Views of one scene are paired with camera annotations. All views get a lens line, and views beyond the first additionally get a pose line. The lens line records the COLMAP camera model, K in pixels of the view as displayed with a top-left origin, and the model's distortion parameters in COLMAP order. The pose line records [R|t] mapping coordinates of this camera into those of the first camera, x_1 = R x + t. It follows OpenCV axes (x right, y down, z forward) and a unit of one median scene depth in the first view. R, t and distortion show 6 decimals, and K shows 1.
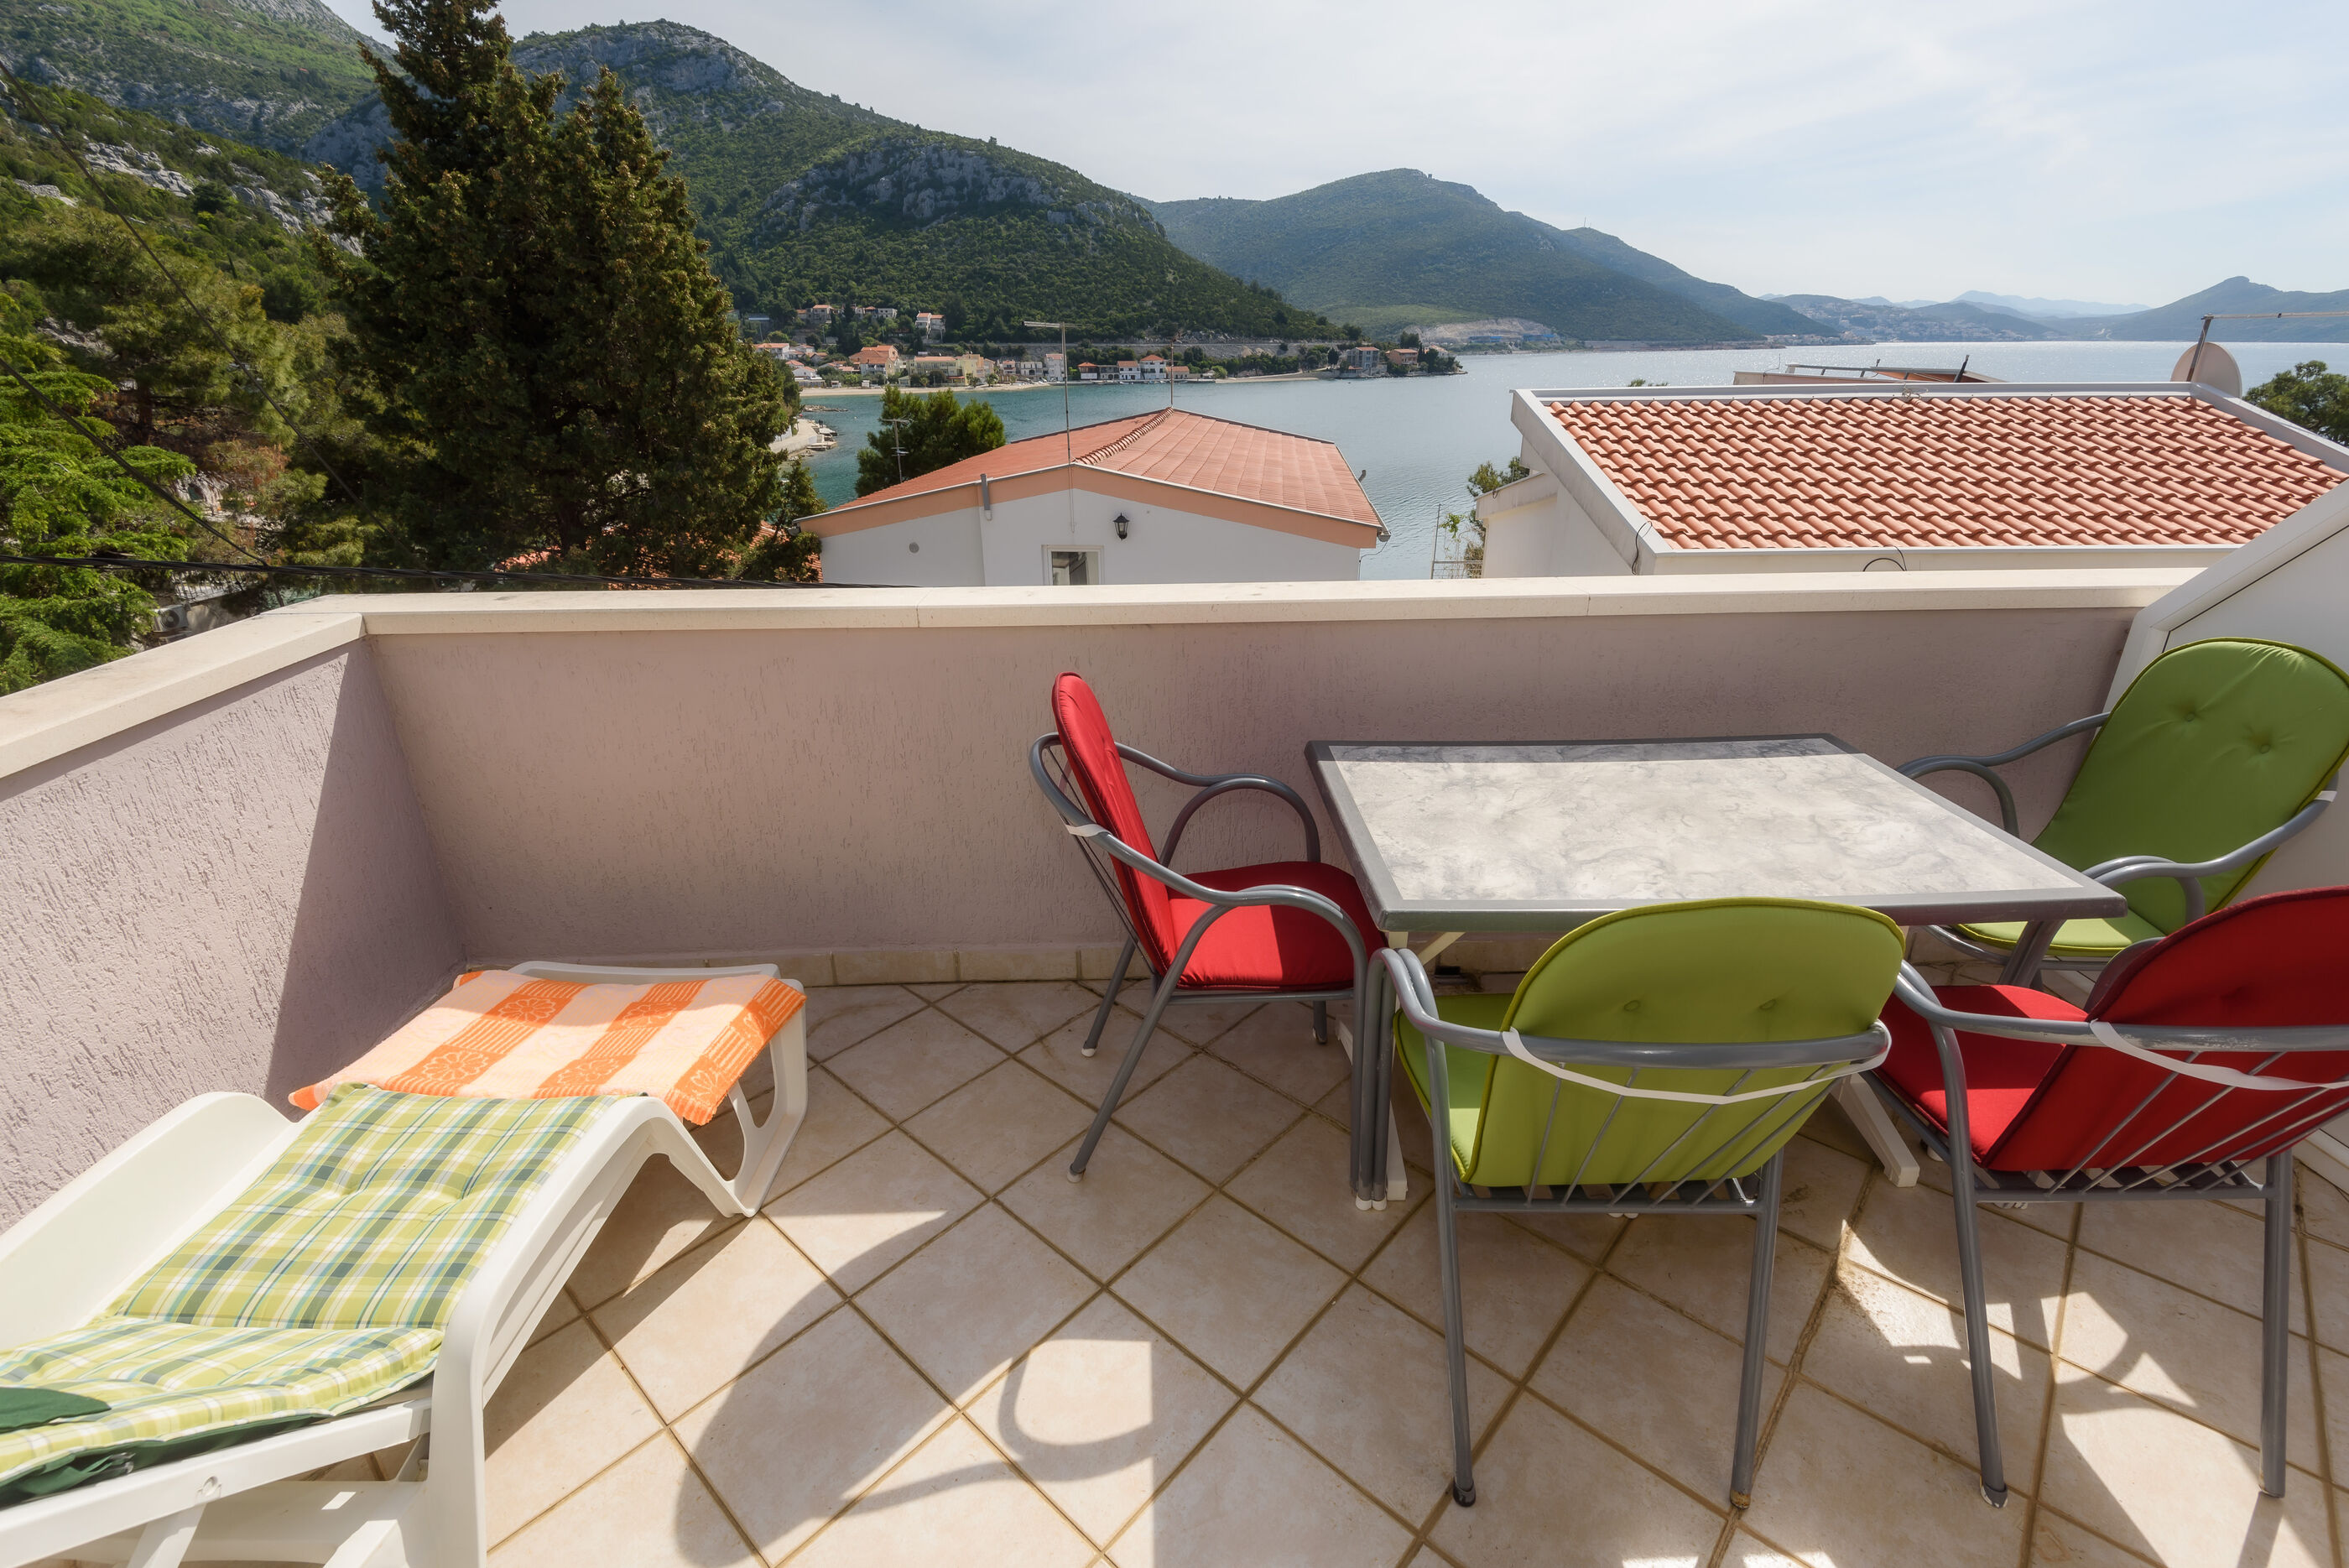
lens RADIAL K [[1103.6, 0, 1173.1], [0, 1103.6, 782.4], [0, 0, 1]] dist [0.014386, -0.009078]
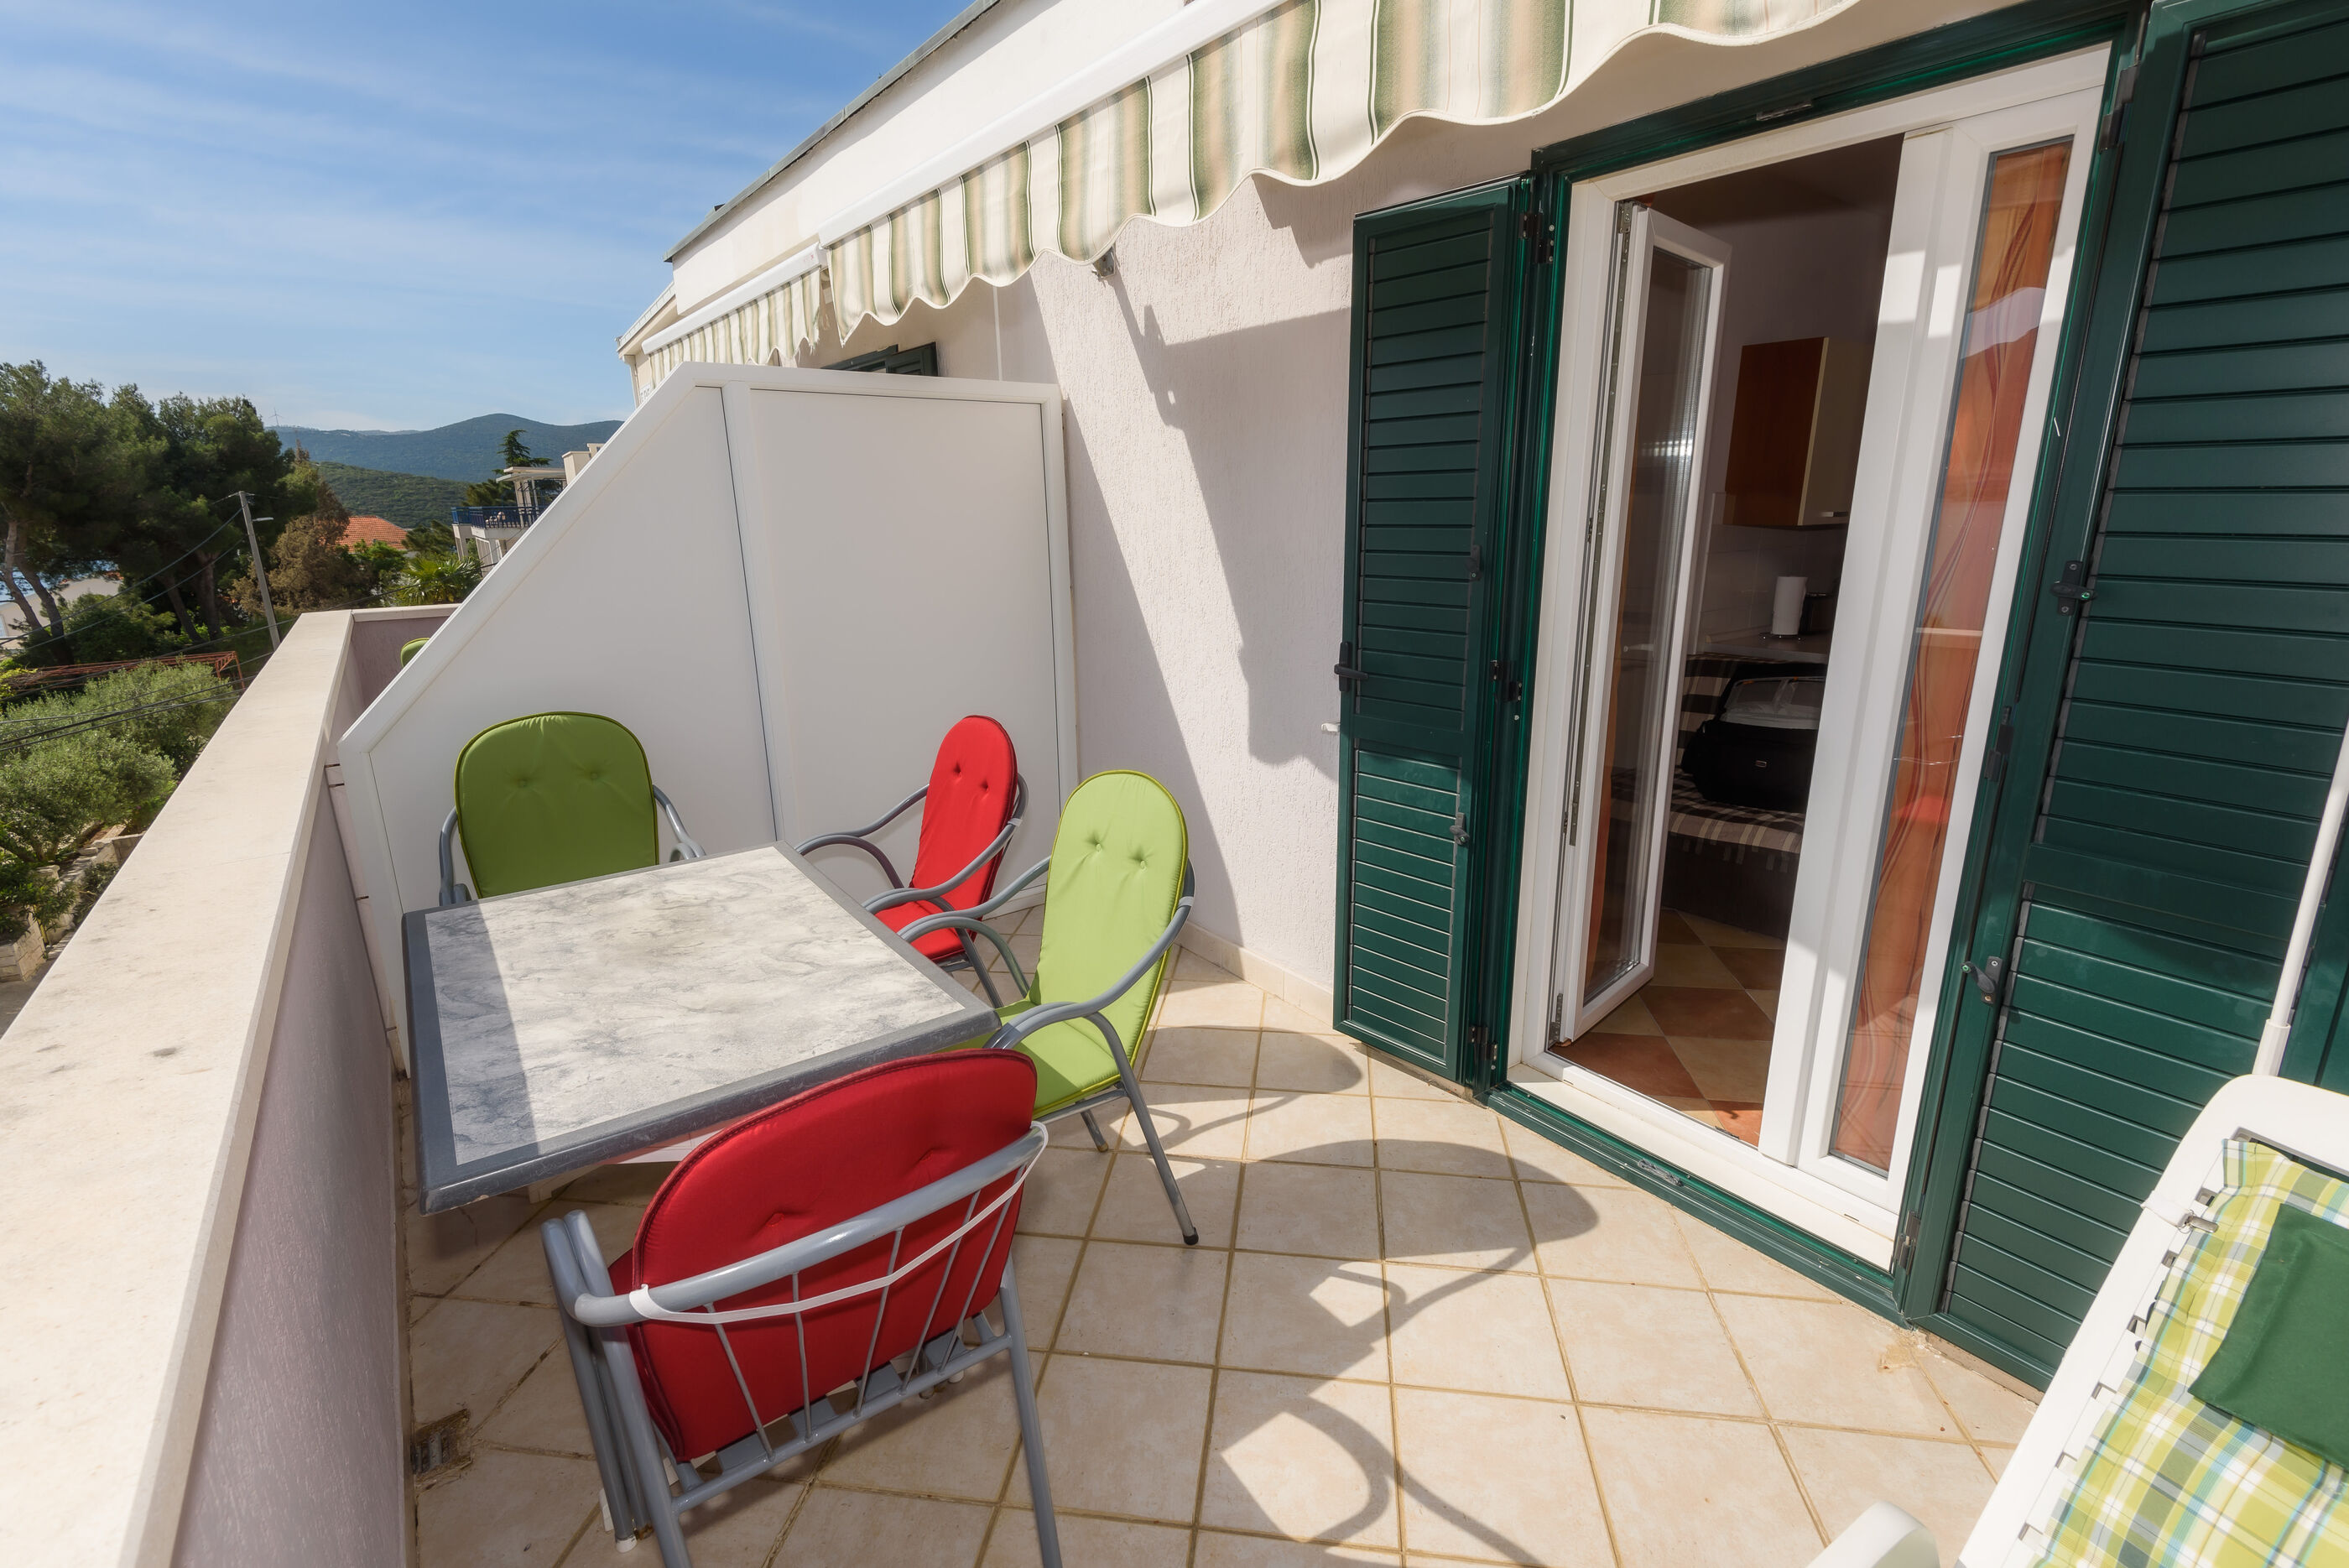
lens RADIAL K [[1103.6, 0, 1174.0], [0, 1103.6, 790.8], [0, 0, 1]] dist [0.014386, -0.009078]
pose [[-0.582277, -0.191186, 0.790191, -0.088168], [0.317332, 0.841410, 0.437413, -0.058745], [-0.748502, 0.505448, -0.429264, 0.152231]]
